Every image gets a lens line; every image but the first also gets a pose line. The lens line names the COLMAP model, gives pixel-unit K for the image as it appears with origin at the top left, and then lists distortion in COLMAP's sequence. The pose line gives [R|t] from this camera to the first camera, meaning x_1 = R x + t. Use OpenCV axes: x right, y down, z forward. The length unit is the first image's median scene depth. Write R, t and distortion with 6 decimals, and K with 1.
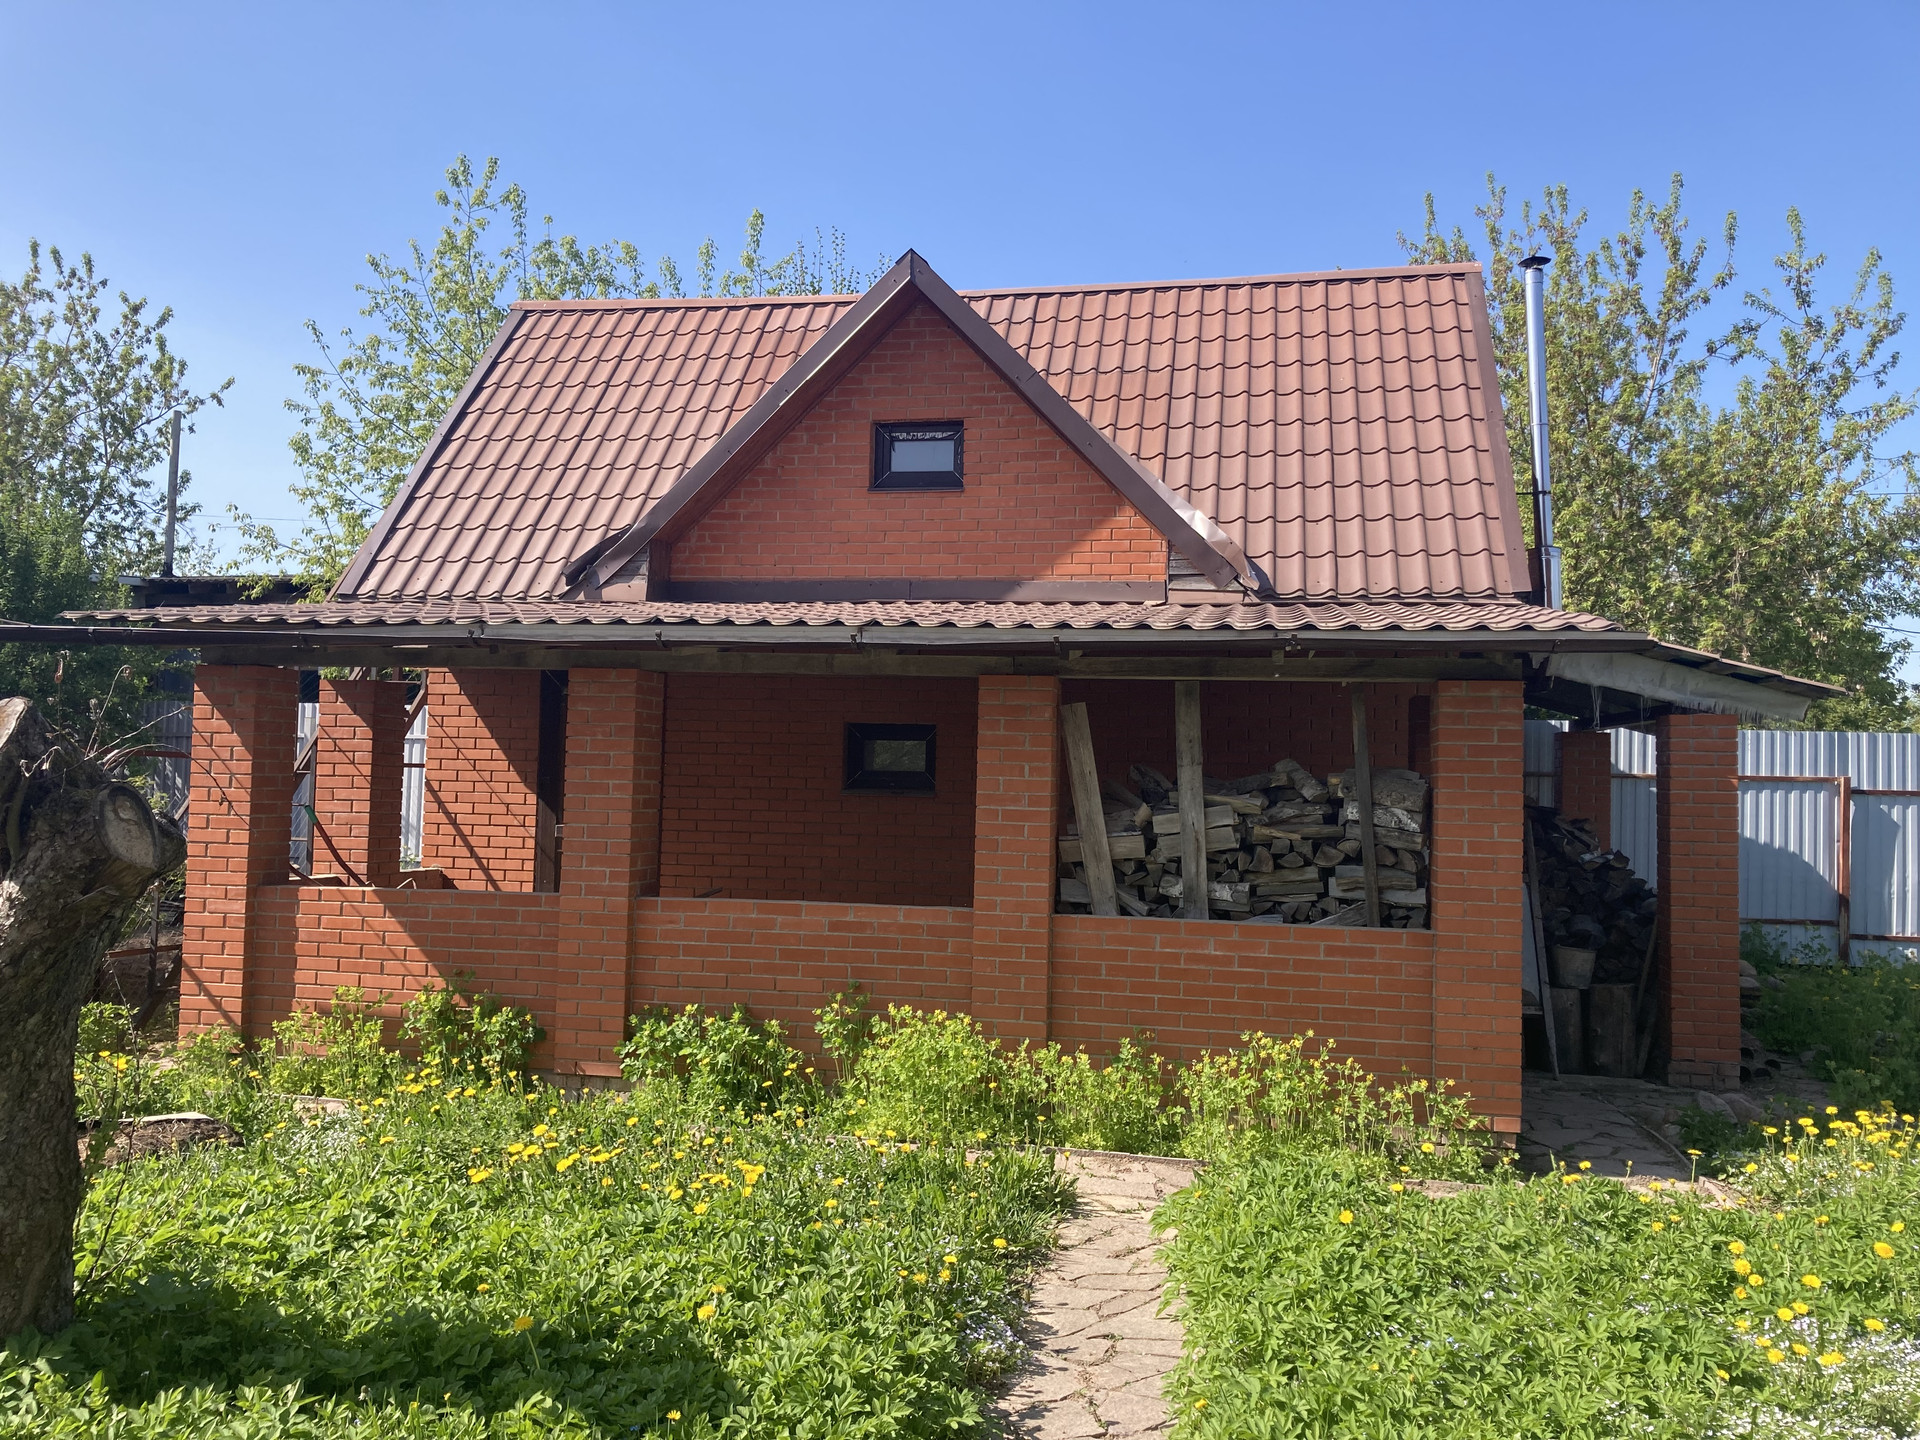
lens RADIAL K [[1570.9, 0, 965.9], [0, 1570.9, 643.3], [0, 0, 1]] dist [0.097372, -0.119556]
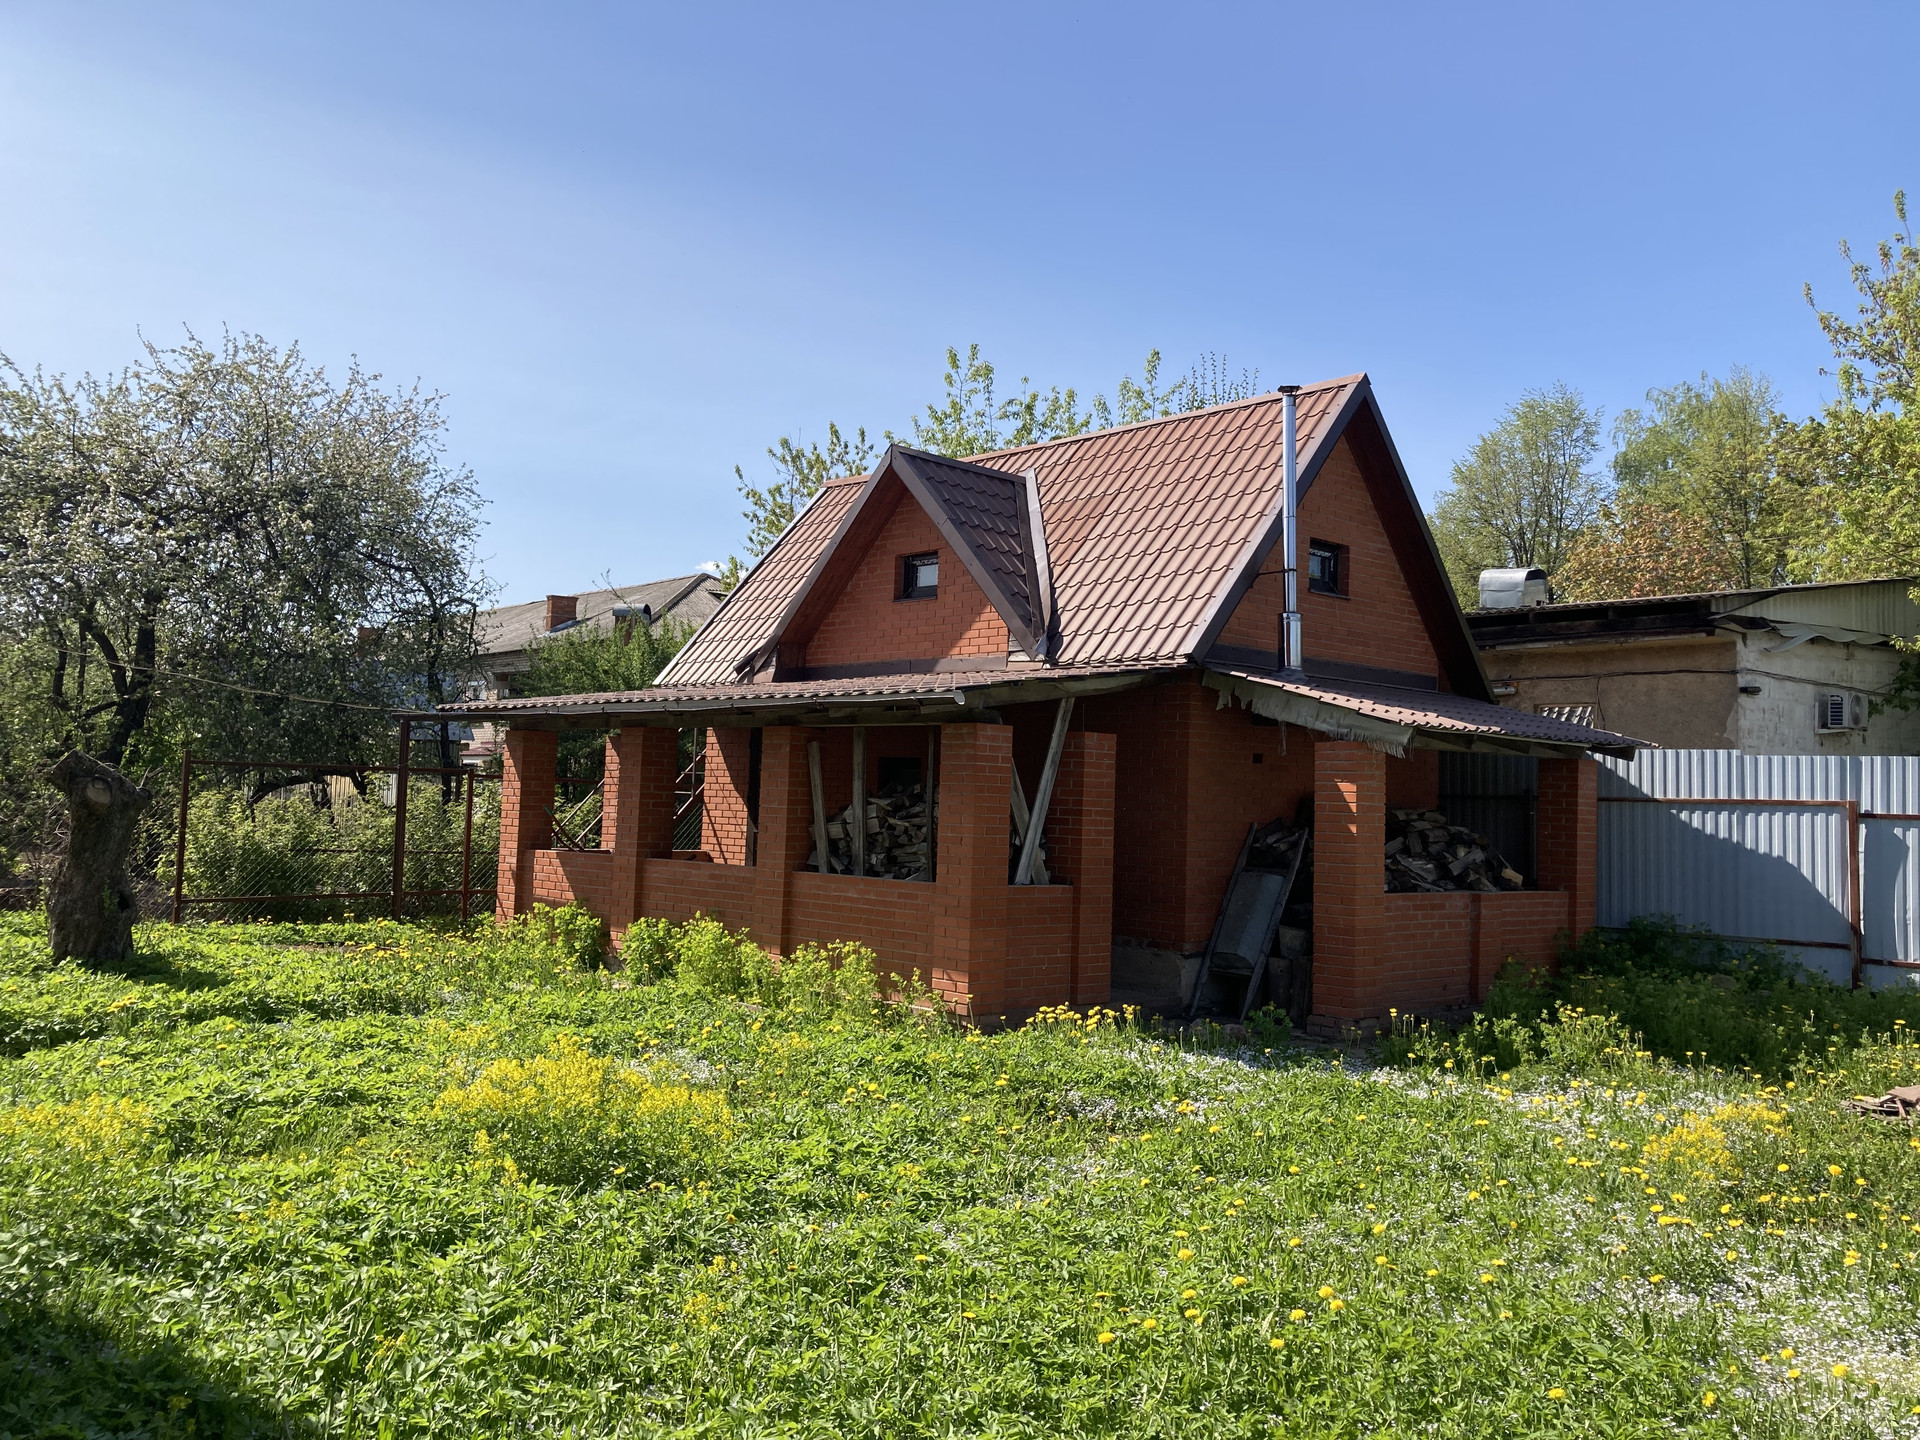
lens RADIAL K [[1570.9, 0, 965.9], [0, 1570.9, 643.3], [0, 0, 1]] dist [0.097372, -0.119556]
pose [[0.821533, -0.054700, -0.567530, 0.838965], [0.037567, 0.998417, -0.041849, 0.007435], [0.568921, 0.013060, 0.822288, -0.184965]]
